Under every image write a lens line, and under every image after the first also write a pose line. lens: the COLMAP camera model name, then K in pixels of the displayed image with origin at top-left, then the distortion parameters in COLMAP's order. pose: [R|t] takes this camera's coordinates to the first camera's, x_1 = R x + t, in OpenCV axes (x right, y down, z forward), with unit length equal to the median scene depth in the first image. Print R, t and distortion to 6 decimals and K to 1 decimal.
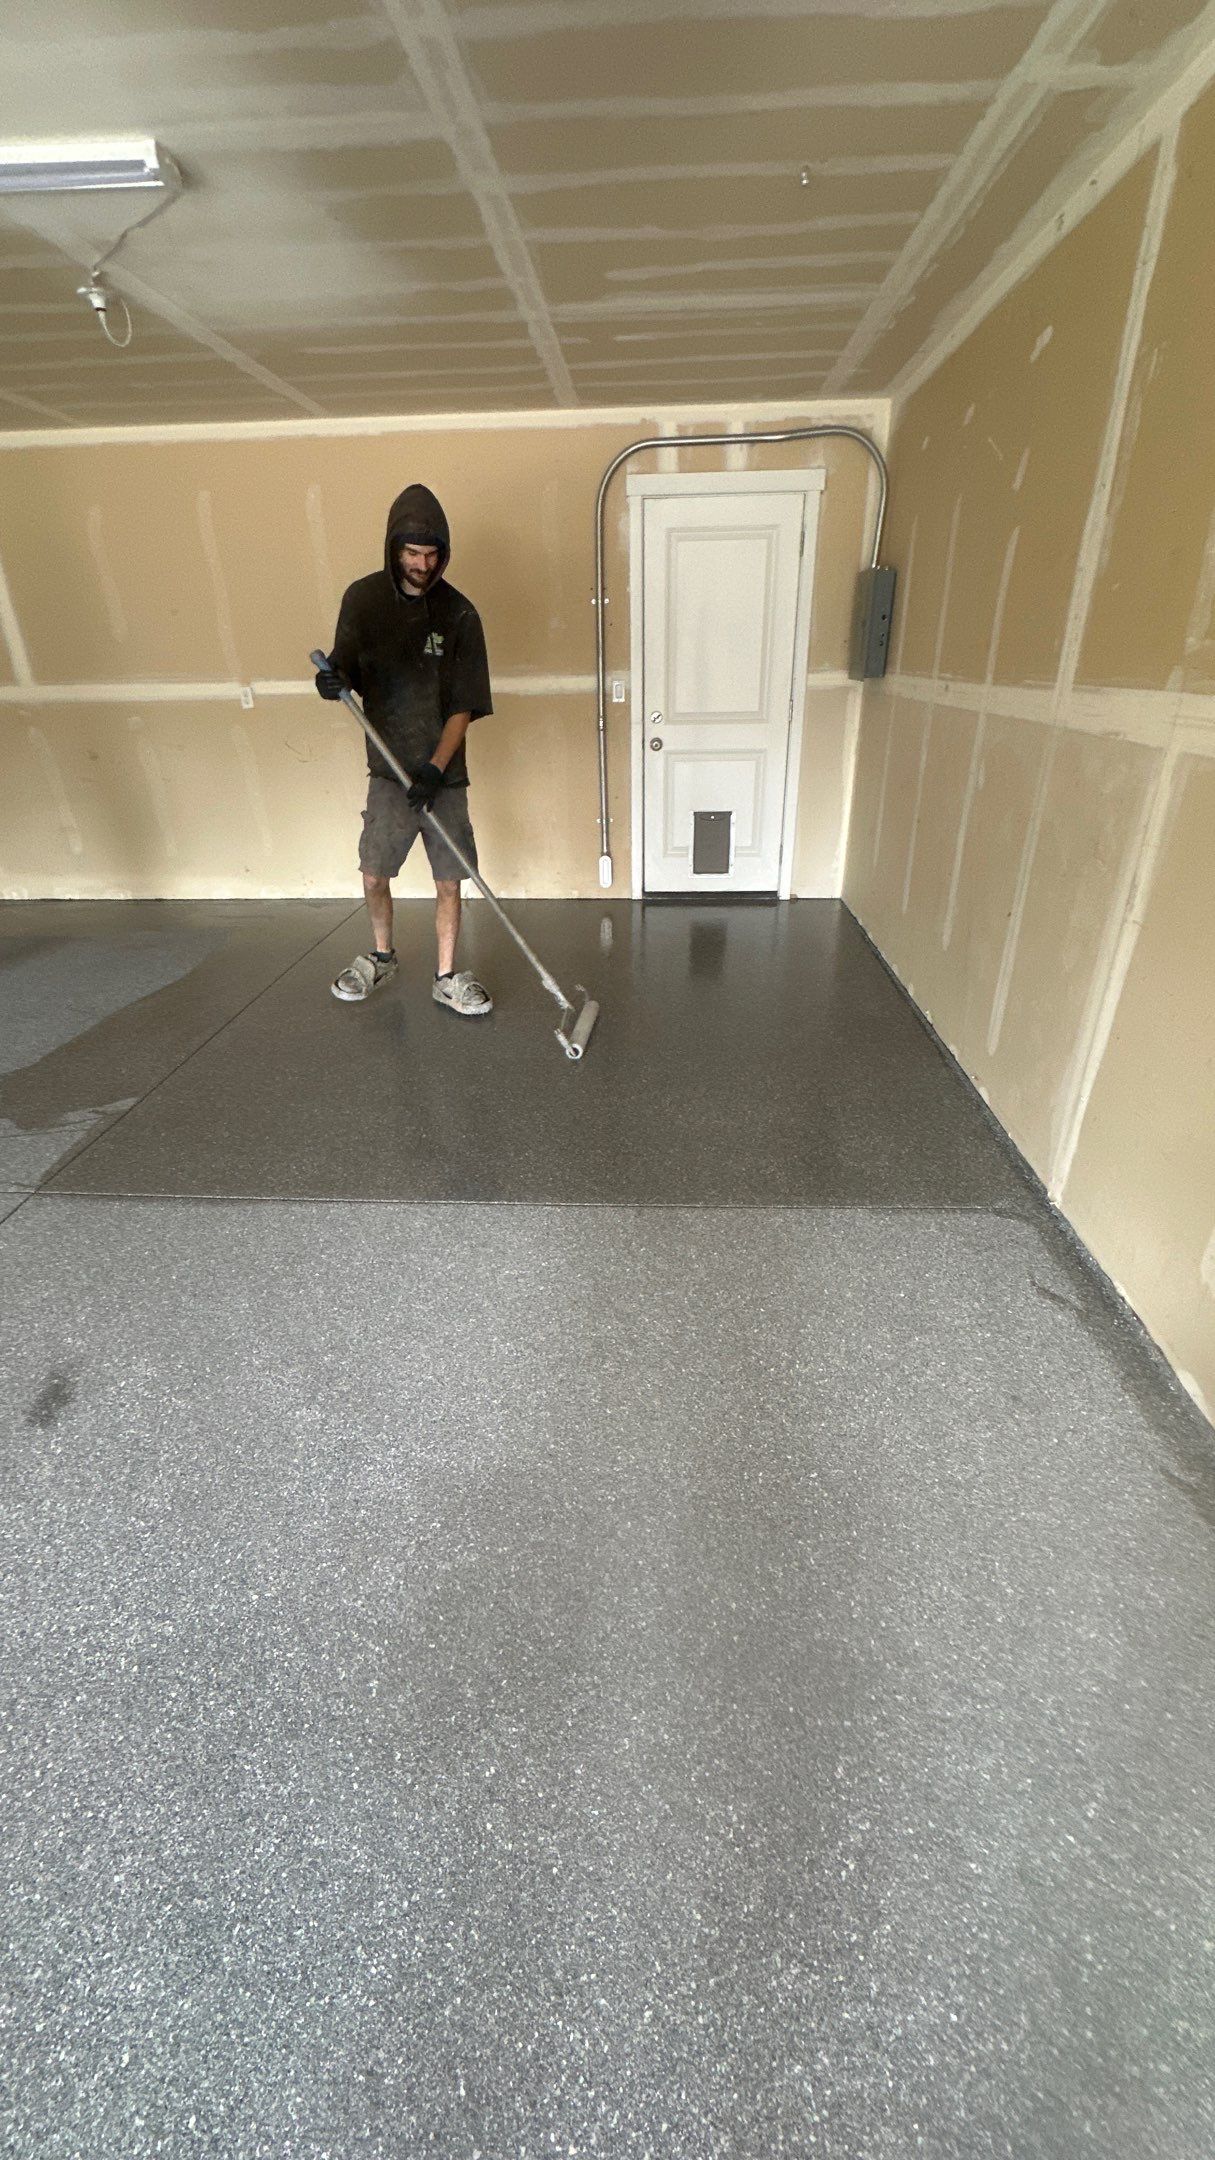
lens RADIAL K [[872.7, 0, 607.2], [0, 872.7, 1078.3], [0, 0, 1]] dist [-0.000006, -0.000433]
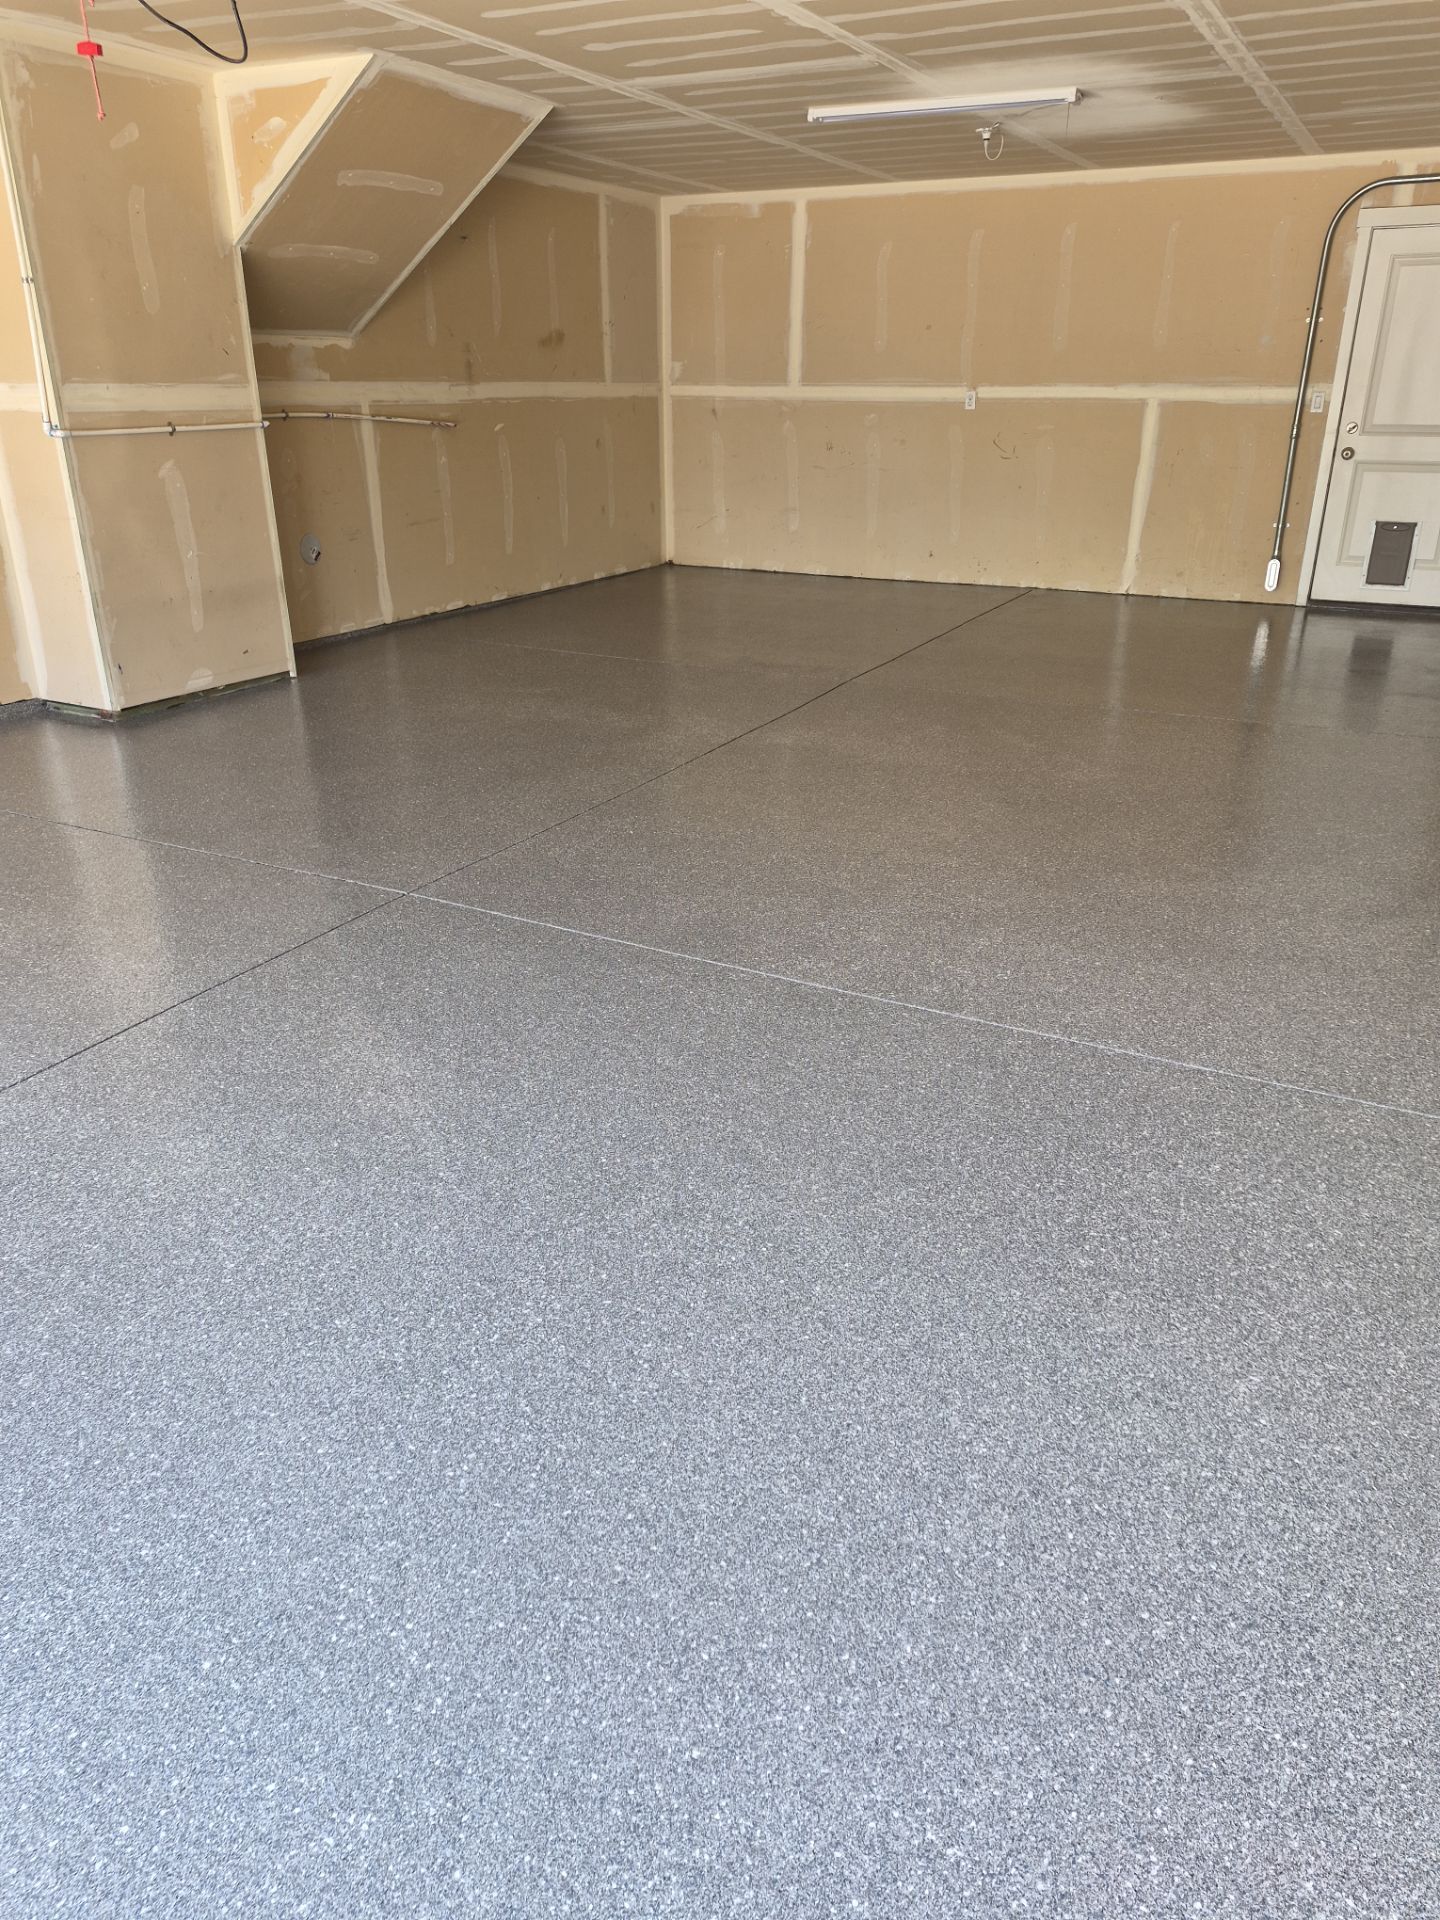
lens RADIAL K [[1370.6, 0, 711.8], [0, 1370.6, 980.8], [0, 0, 1]] dist [0.008745, -0.000953]
pose [[0.913027, 0.180752, -0.365664, 0.079279], [-0.193836, 0.981034, 0.000949, 0.395015], [0.358900, 0.070012, 0.930747, -0.786623]]
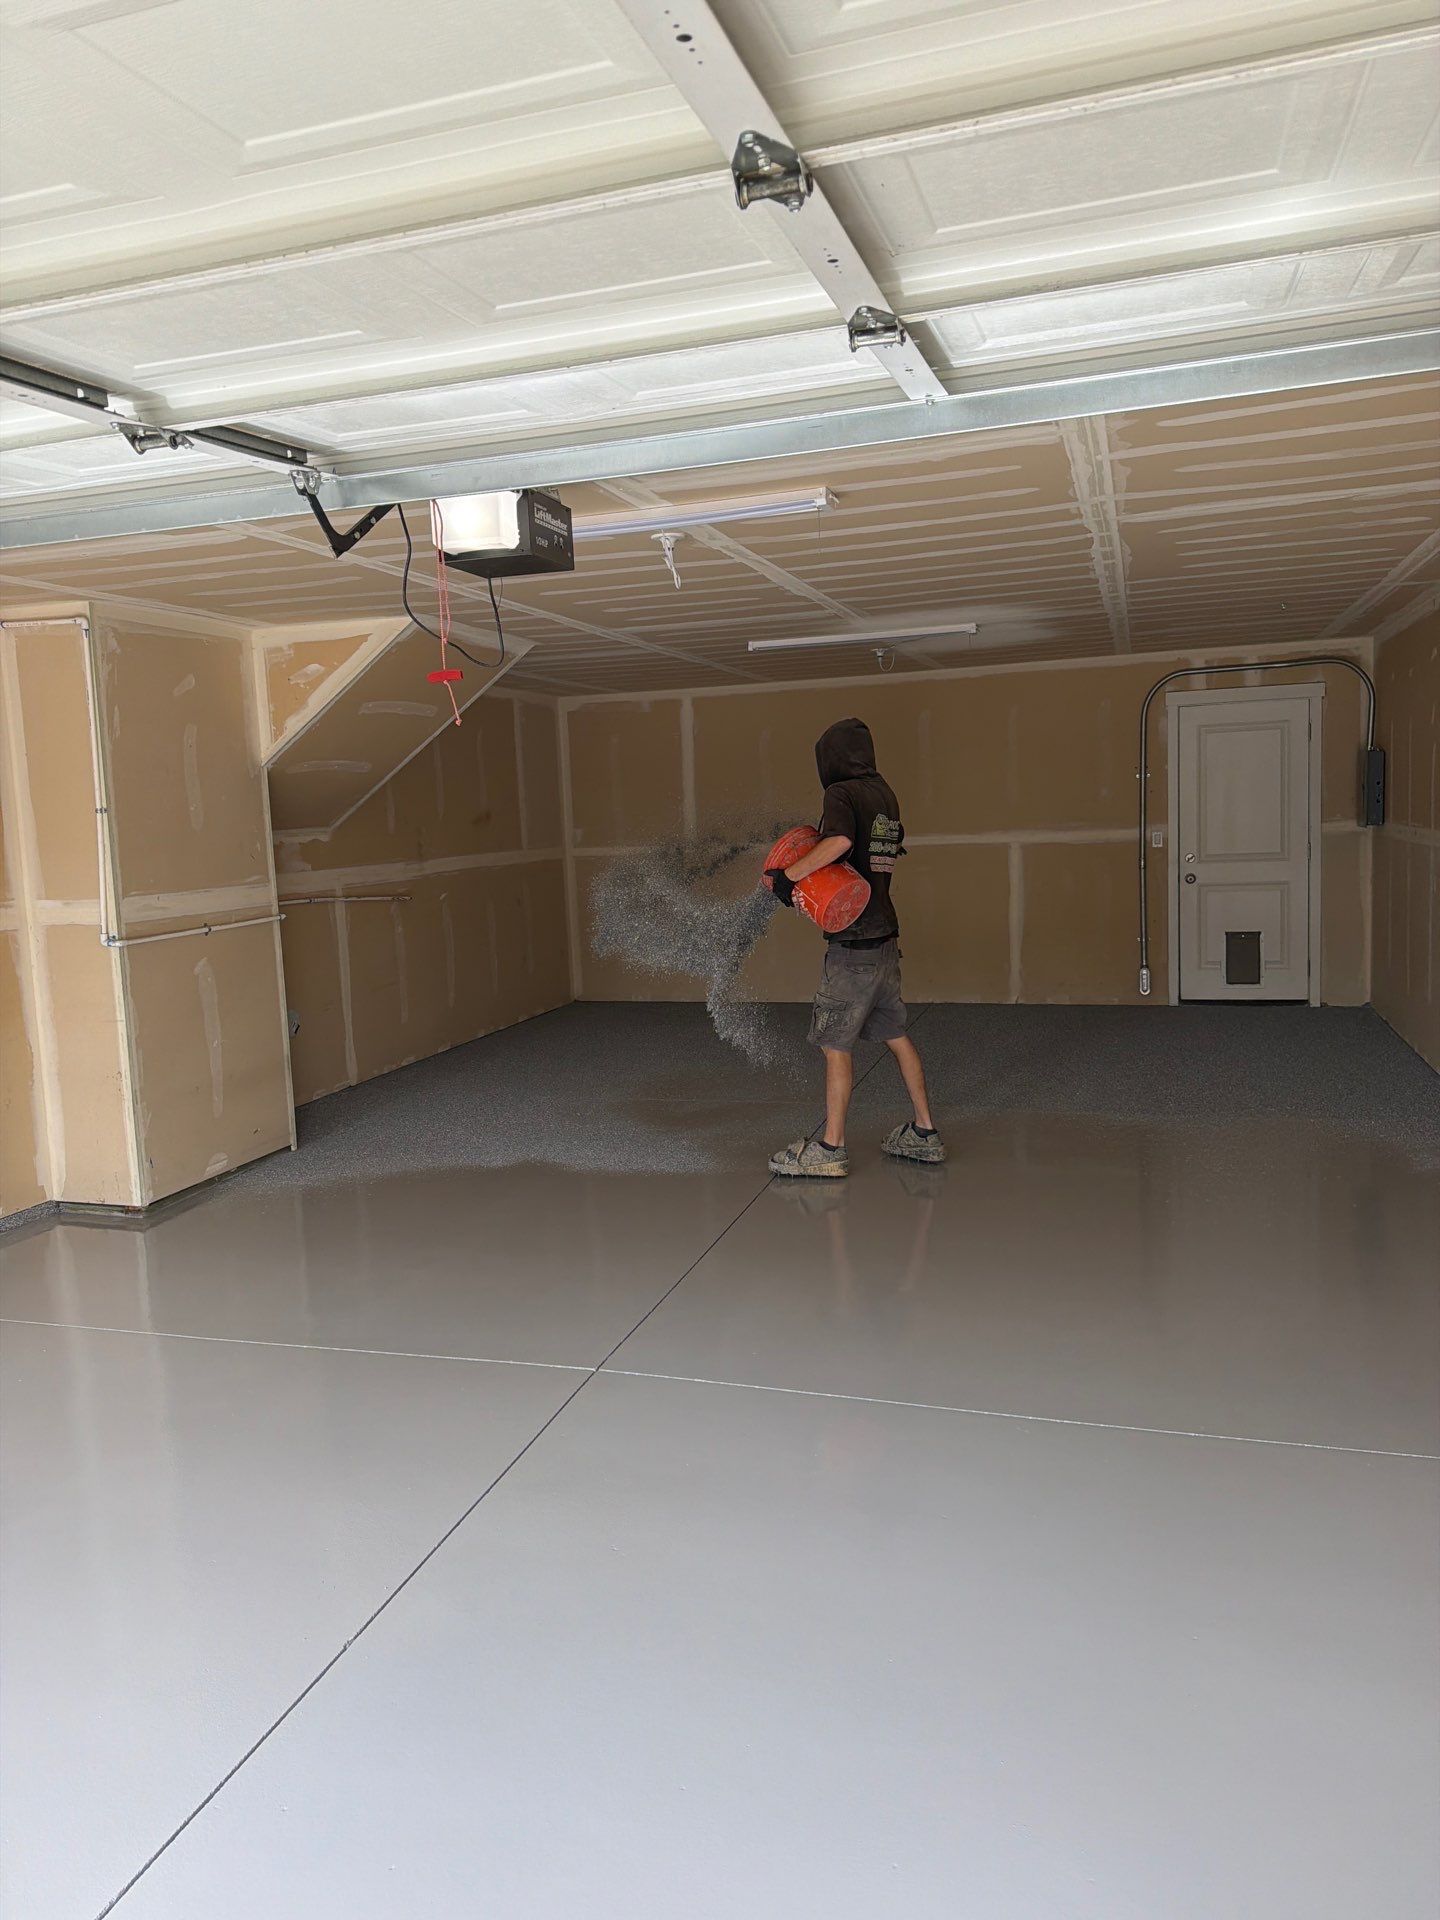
lens RADIAL K [[1363.1, 0, 706.4], [0, 1363.1, 955.2], [0, 0, 1]] dist [0.066122, -0.007558]
pose [[0.967870, 0.001981, -0.251444, -0.117838], [-0.085072, 0.943580, -0.320029, 0.399346], [0.236623, 0.331138, 0.913432, -0.899096]]
